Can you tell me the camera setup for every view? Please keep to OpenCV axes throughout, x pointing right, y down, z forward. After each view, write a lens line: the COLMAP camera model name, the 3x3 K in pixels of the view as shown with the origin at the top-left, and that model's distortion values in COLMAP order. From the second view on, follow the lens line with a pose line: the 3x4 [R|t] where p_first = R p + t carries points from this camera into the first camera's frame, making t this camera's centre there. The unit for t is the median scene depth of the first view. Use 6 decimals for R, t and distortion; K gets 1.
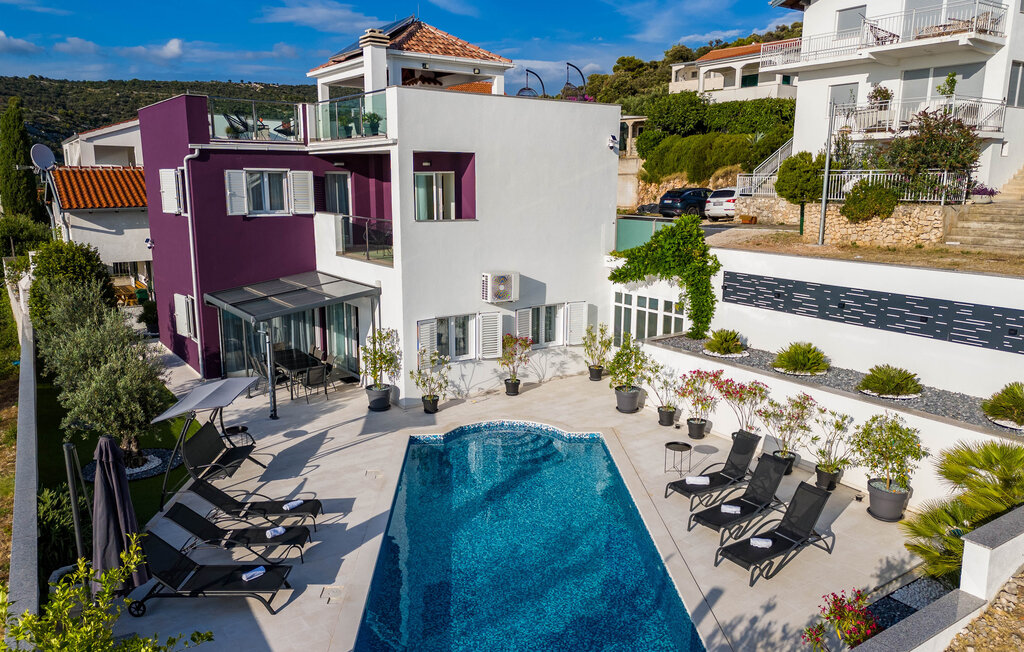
lens RADIAL K [[755.3, 0, 512.0], [0, 755.3, 326.0], [0, 0, 1]] dist [0.063486, -0.055390]
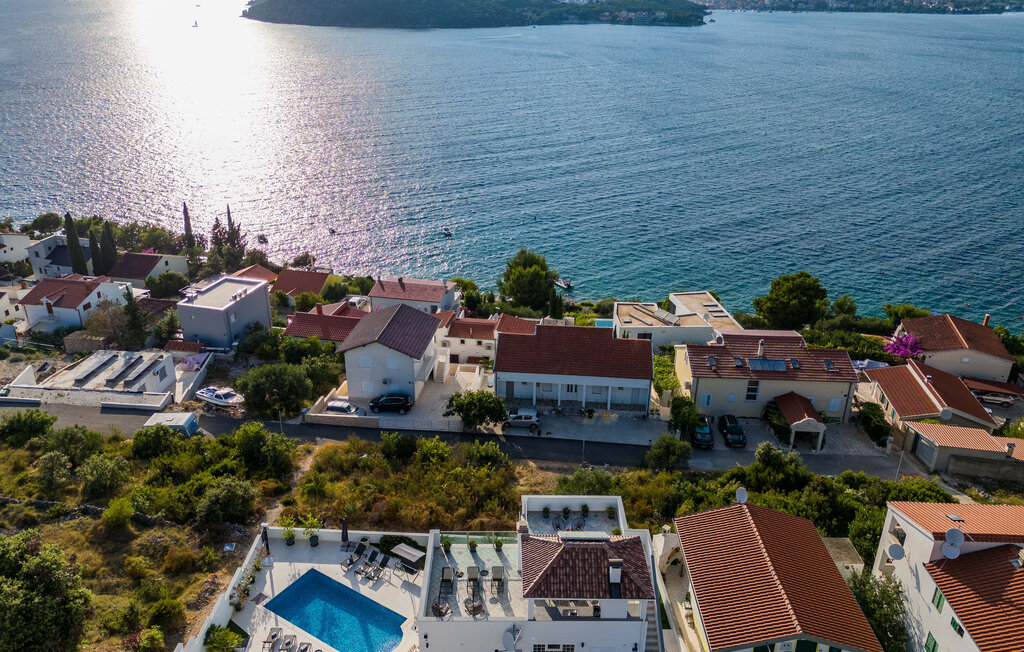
lens RADIAL K [[748.3, 0, 512.0], [0, 748.3, 326.0], [0, 0, 1]] dist [0.074634, -0.059252]
pose [[-0.576060, 0.323121, -0.750831, 1.260418], [-0.170126, 0.851043, 0.496773, -2.021893], [0.799507, 0.413907, -0.435281, 1.856637]]
